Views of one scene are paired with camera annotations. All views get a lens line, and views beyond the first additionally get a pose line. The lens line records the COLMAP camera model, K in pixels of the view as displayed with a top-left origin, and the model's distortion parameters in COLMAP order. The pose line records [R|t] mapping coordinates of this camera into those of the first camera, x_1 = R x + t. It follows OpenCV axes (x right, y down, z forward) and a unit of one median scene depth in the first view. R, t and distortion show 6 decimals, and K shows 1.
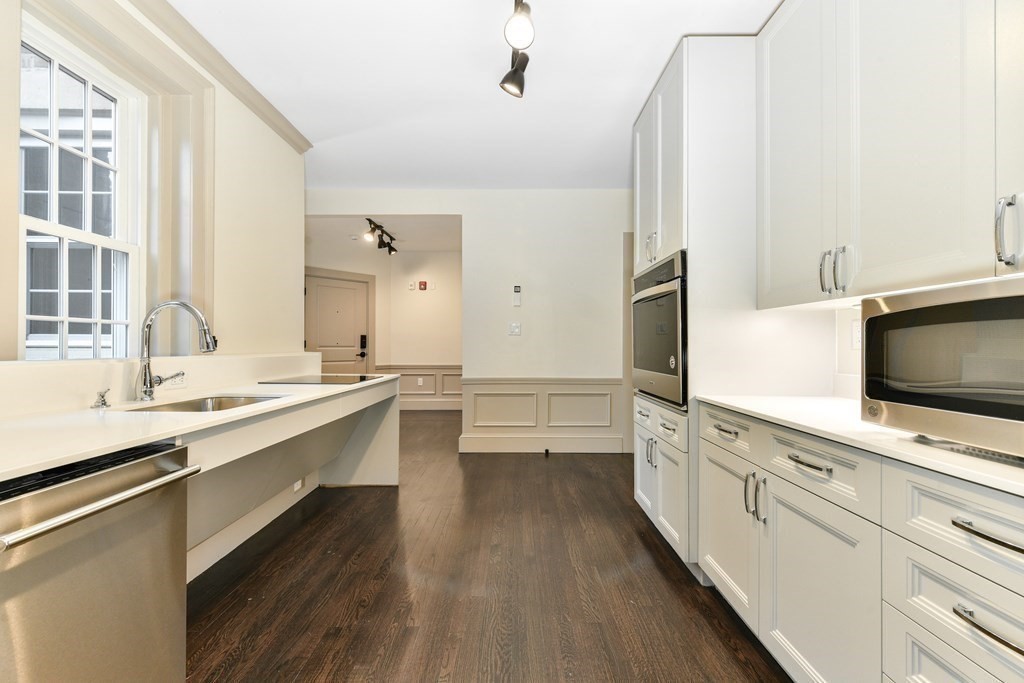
lens RADIAL K [[439.8, 0, 511.7], [0, 439.8, 344.5], [0, 0, 1]] dist [-0.000086, 0.000021]
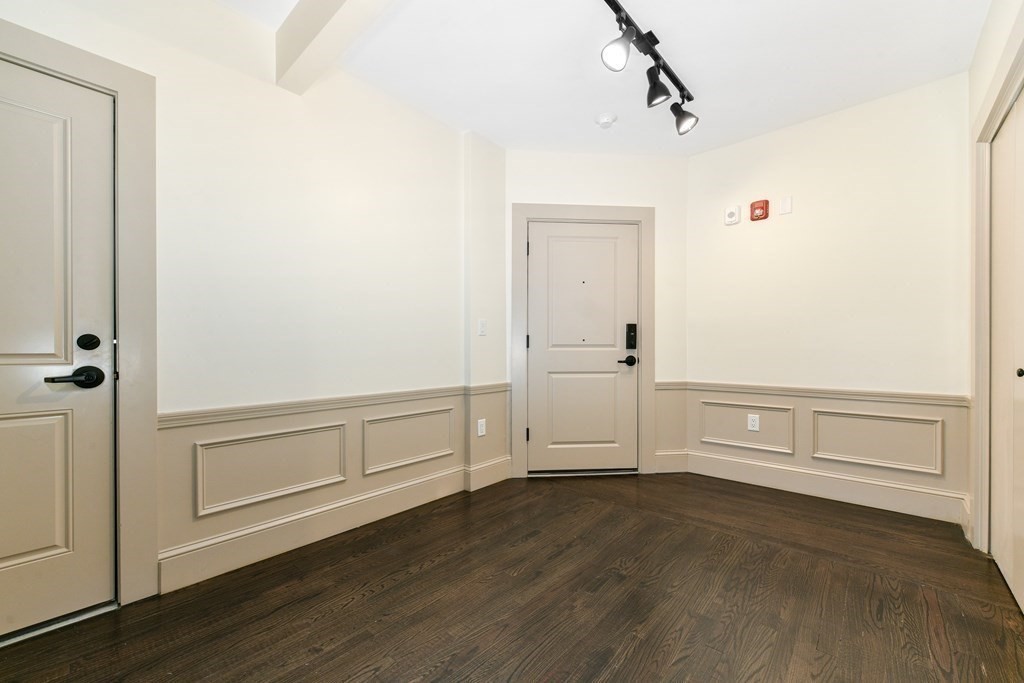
lens RADIAL K [[396.5, 0, 510.2], [0, 396.5, 347.6], [0, 0, 1]] dist [-0.016732, 0.000150]
pose [[0.760653, -0.001345, -0.649157, -0.137323], [0.002588, 0.999996, 0.000960, 0.006236], [0.649153, -0.002410, 0.760654, 0.536872]]
